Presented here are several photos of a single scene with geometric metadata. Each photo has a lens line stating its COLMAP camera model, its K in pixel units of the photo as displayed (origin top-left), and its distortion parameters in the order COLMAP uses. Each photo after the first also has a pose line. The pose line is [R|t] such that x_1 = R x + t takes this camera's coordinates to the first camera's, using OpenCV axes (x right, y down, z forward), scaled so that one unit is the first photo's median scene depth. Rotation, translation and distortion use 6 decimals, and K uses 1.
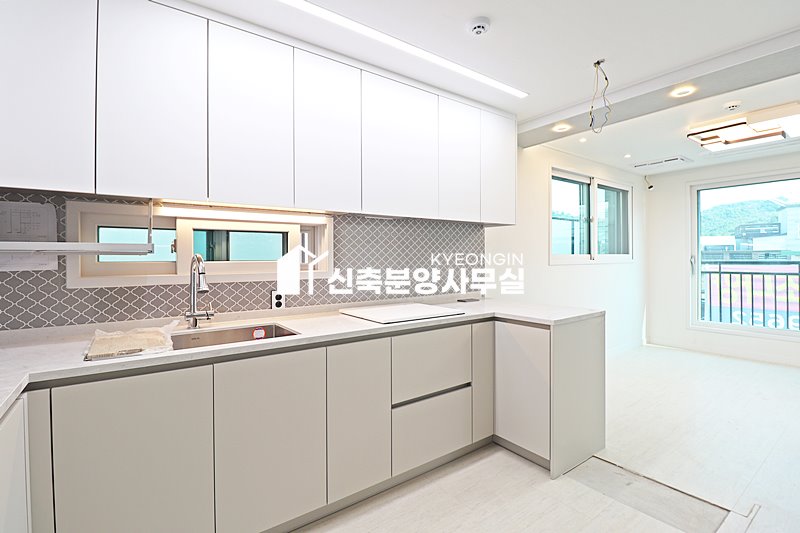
lens RADIAL K [[371.1, 0, 395.8], [0, 371.1, 255.2], [0, 0, 1]] dist [-0.004542, -0.010809]
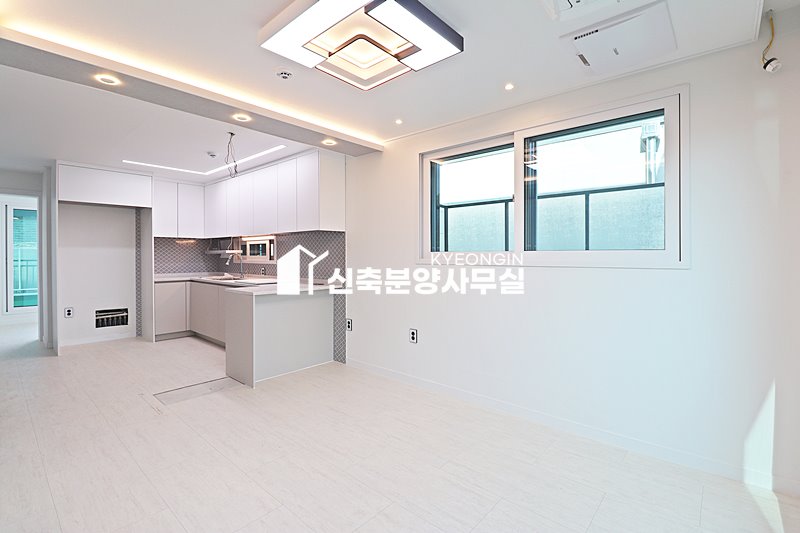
lens RADIAL K [[371.1, 0, 397.9], [0, 371.1, 257.0], [0, 0, 1]] dist [-0.004542, -0.010809]
pose [[0.217209, 0.010114, -0.976073, 2.051881], [0.005419, 0.999918, 0.011567, -0.000421], [0.976110, -0.007802, 0.217136, 1.212964]]
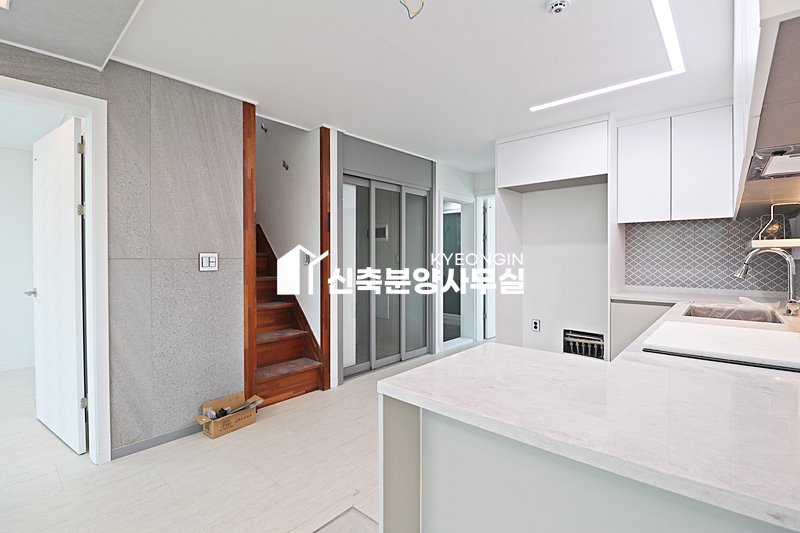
lens RADIAL K [[371.1, 0, 399.6], [0, 371.1, 260.0], [0, 0, 1]] dist [-0.004542, -0.010809]
pose [[-0.976444, 0.007731, -0.215634, 0.618155], [0.007493, 0.999970, 0.001917, 0.019621], [0.215643, 0.000256, -0.976472, 1.369201]]
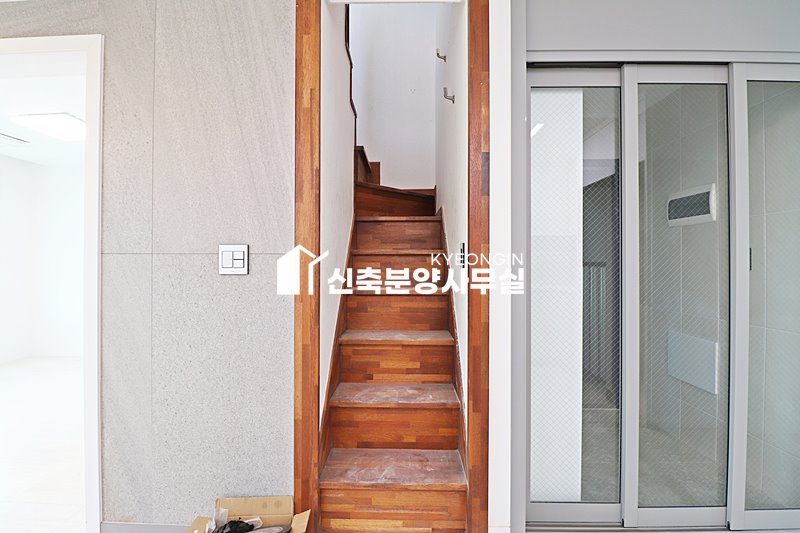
lens RADIAL K [[371.1, 0, 393.3], [0, 371.1, 261.7], [0, 0, 1]] dist [-0.004542, -0.010809]
pose [[-0.799834, 0.006151, 0.600190, 0.328533], [-0.002935, 0.999895, -0.014158, 0.034902], [-0.600214, -0.013085, -0.799732, 0.550973]]
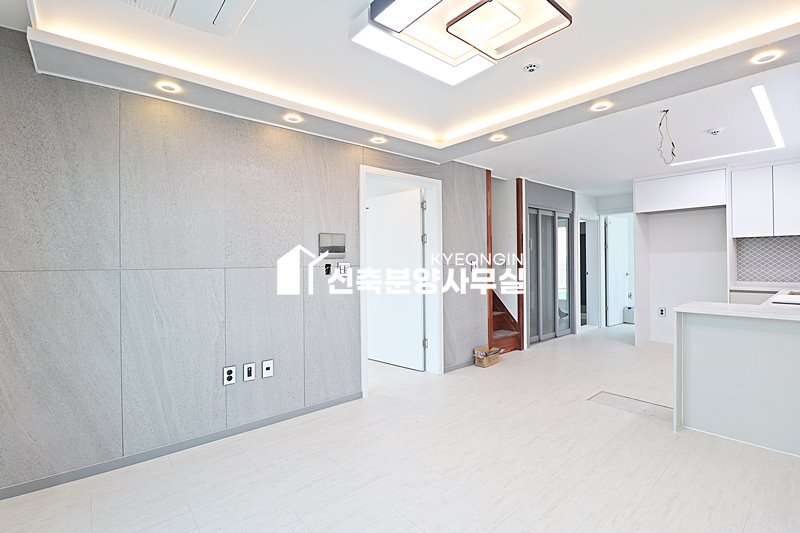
lens RADIAL K [[371.1, 0, 395.0], [0, 371.1, 261.2], [0, 0, 1]] dist [-0.004542, -0.010809]
pose [[-0.997153, 0.013829, -0.074130, 1.452388], [0.014610, 0.999843, -0.010000, 0.010555], [0.073980, -0.011054, -0.997198, 2.004925]]
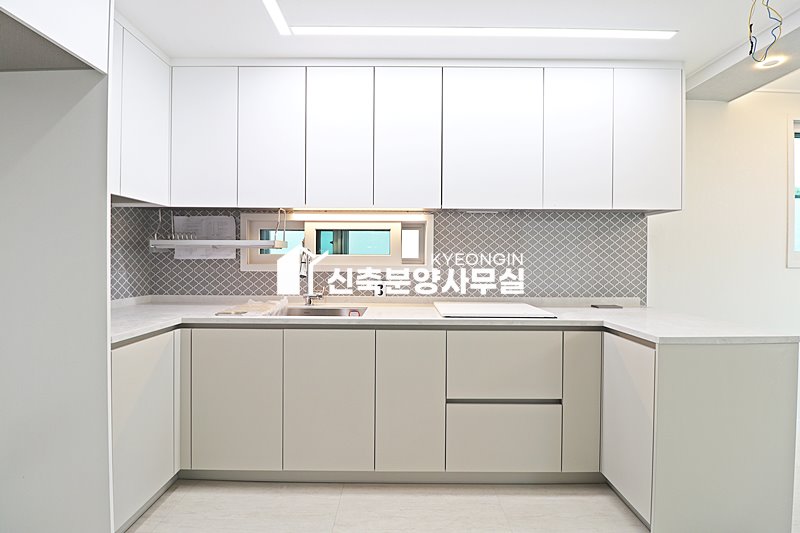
lens RADIAL K [[371.1, 0, 401.7], [0, 371.1, 257.2], [0, 0, 1]] dist [-0.004542, -0.010809]
pose [[0.811718, 0.007315, -0.584004, 0.370109], [-0.005790, 0.999973, 0.004479, 0.015351], [0.584021, -0.000255, 0.811738, 0.096274]]
